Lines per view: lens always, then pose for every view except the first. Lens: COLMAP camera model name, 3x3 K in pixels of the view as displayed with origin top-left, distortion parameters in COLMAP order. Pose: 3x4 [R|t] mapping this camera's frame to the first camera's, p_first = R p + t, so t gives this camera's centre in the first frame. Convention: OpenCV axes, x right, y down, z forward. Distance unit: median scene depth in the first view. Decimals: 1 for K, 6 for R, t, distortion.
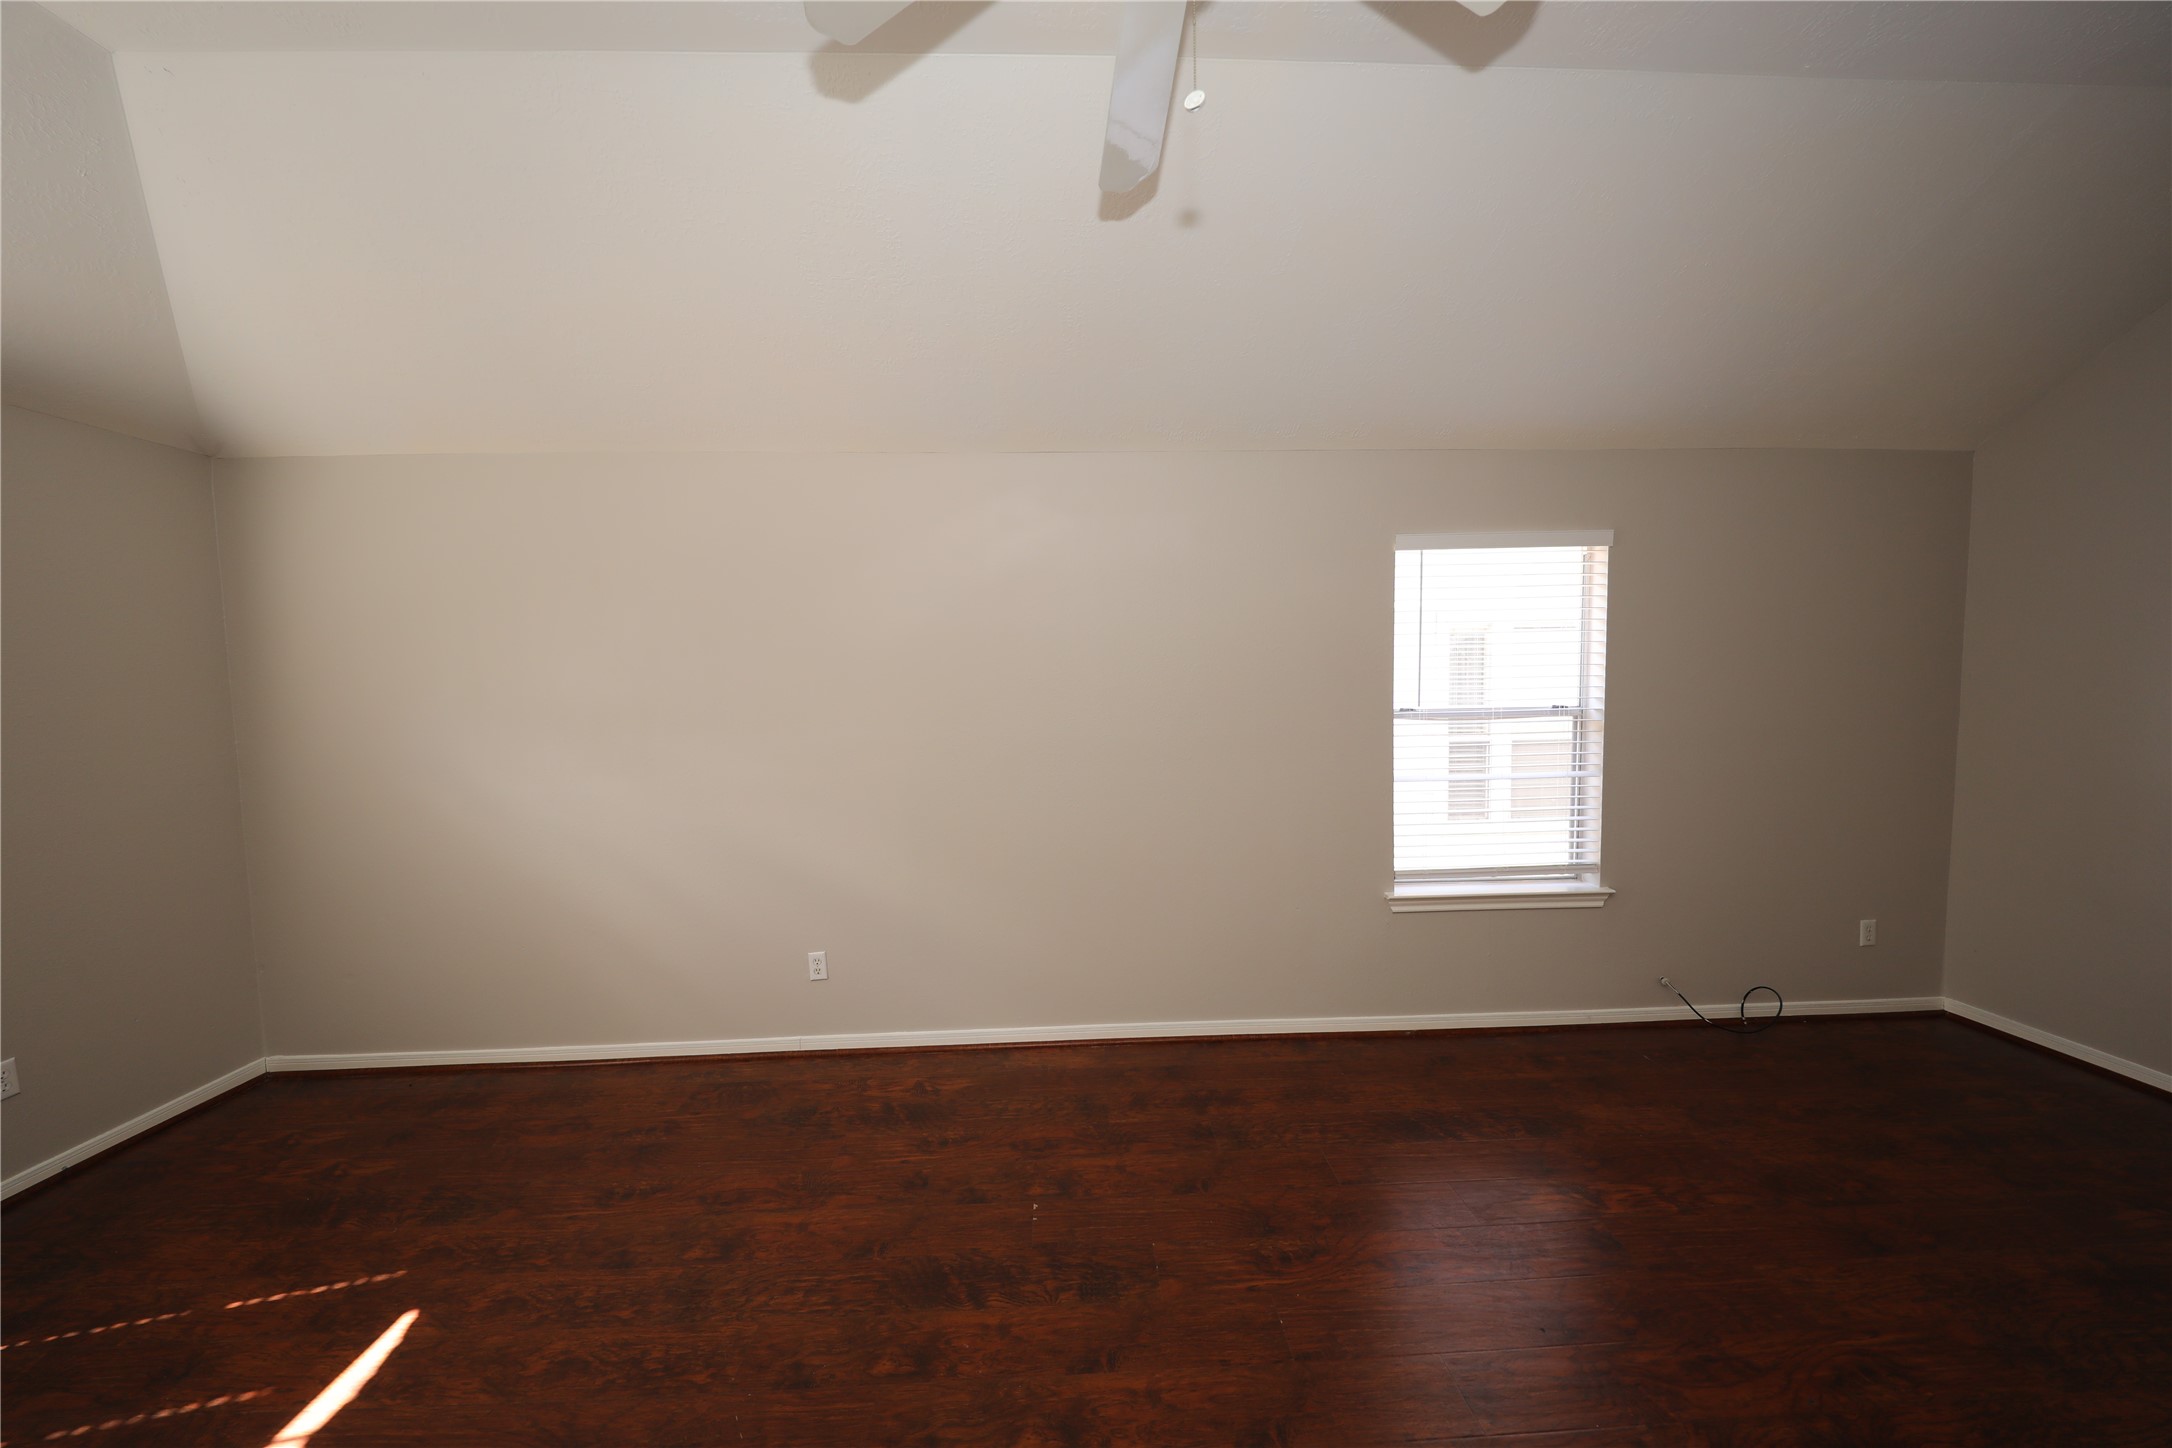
lens RADIAL K [[680.7, 0, 1083.3], [0, 680.7, 728.2], [0, 0, 1]] dist [0.000415, -0.002823]
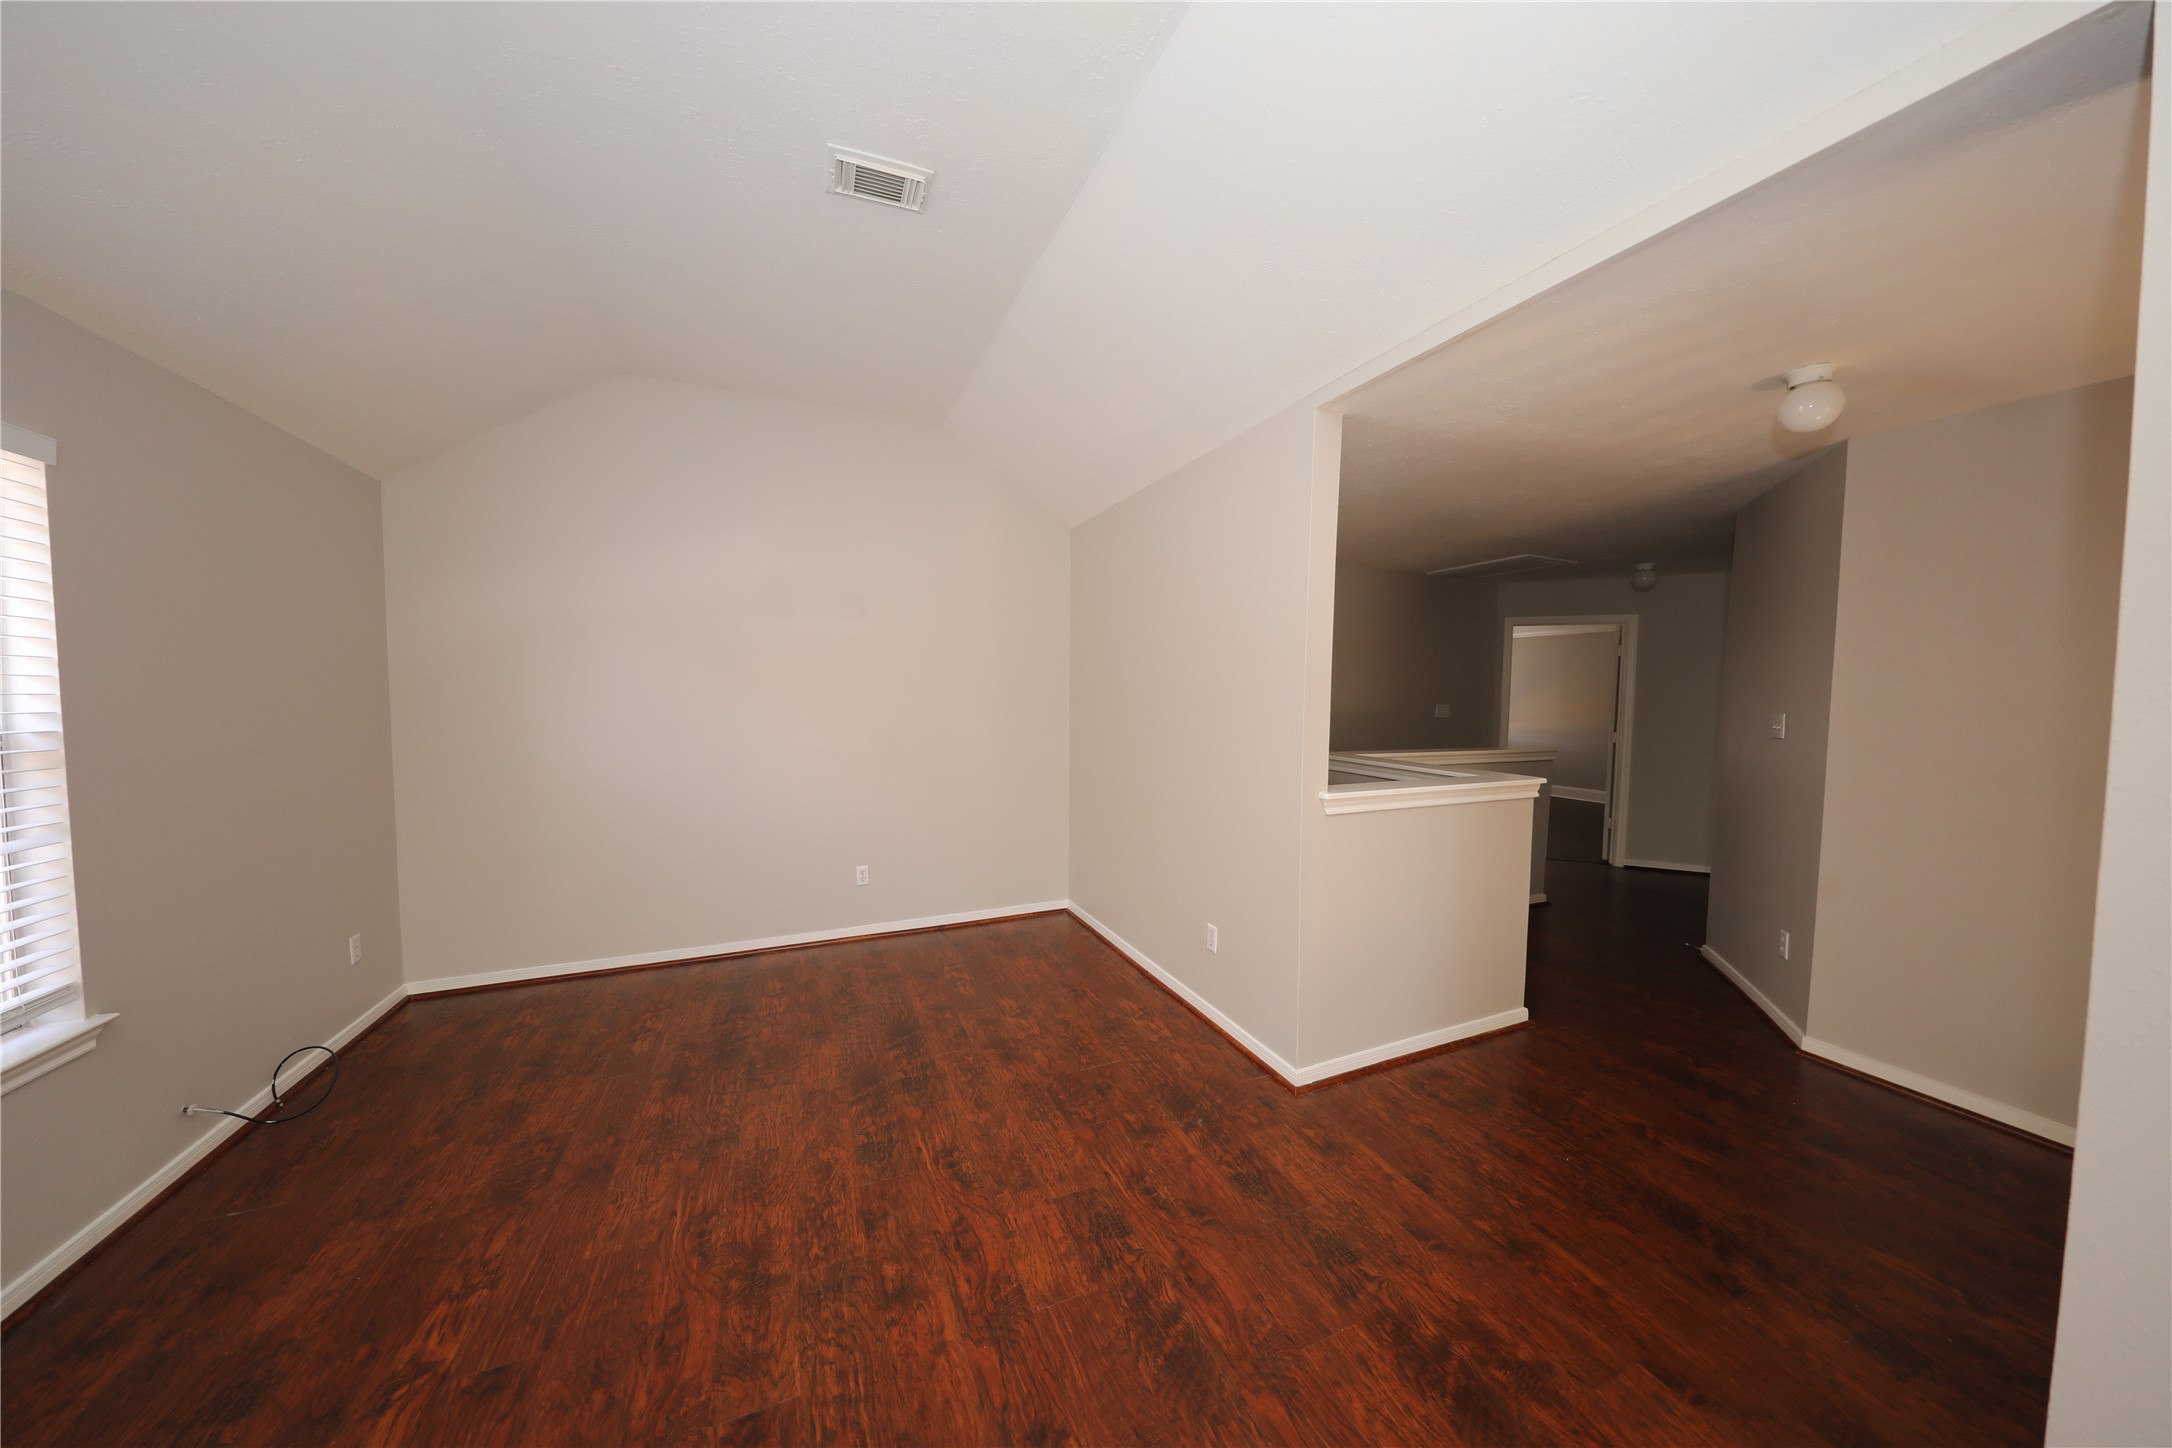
lens RADIAL K [[680.7, 0, 1083.3], [0, 680.7, 728.2], [0, 0, 1]] dist [0.000415, -0.002823]
pose [[-0.347988, -0.038875, 0.936693, -0.167081], [0.070020, 0.995272, 0.067319, -0.010560], [-0.934881, 0.089013, -0.343620, 0.500408]]
